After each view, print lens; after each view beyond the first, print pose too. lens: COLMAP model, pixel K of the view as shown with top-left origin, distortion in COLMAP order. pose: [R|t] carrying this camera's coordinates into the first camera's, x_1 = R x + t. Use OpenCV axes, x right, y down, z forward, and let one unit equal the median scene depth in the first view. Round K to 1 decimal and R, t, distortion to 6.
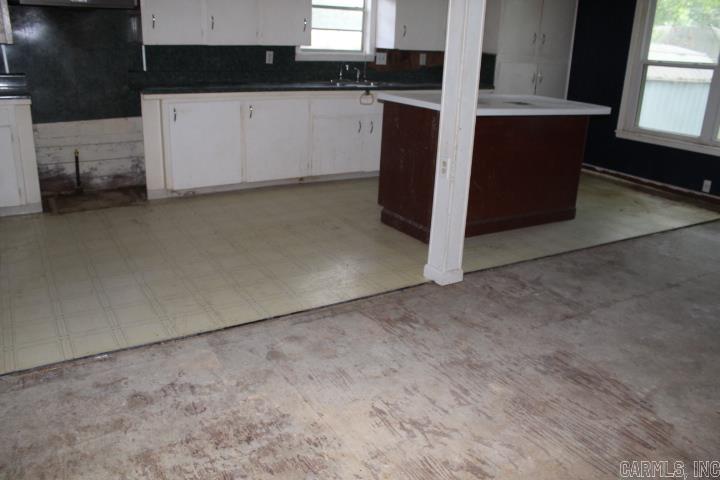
lens RADIAL K [[598.9, 0, 357.3], [0, 598.9, 235.5], [0, 0, 1]] dist [-0.164022, 0.142443]
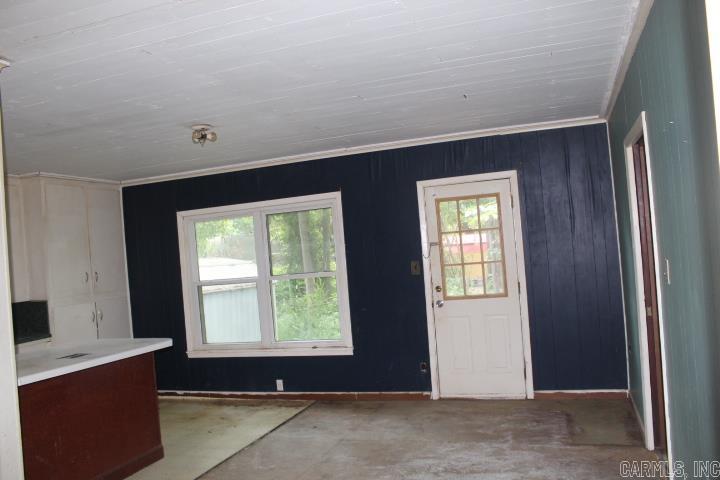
lens RADIAL K [[598.9, 0, 359.9], [0, 598.9, 238.0], [0, 0, 1]] dist [-0.164022, 0.142443]
pose [[0.759667, -0.087751, 0.644365, 0.038987], [0.307878, 0.921305, -0.237505, -0.034937], [-0.572815, 0.378810, 0.726902, 0.006125]]
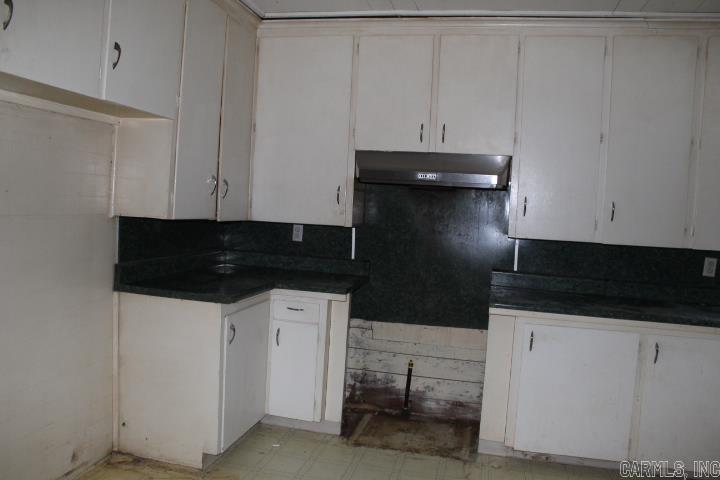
lens RADIAL K [[598.9, 0, 359.2], [0, 598.9, 236.9], [0, 0, 1]] dist [-0.164022, 0.142443]
pose [[0.723000, 0.047101, -0.689241, 0.004877], [-0.249298, 0.948238, -0.196708, -0.127119], [0.644299, 0.314047, 0.697318, 0.337929]]
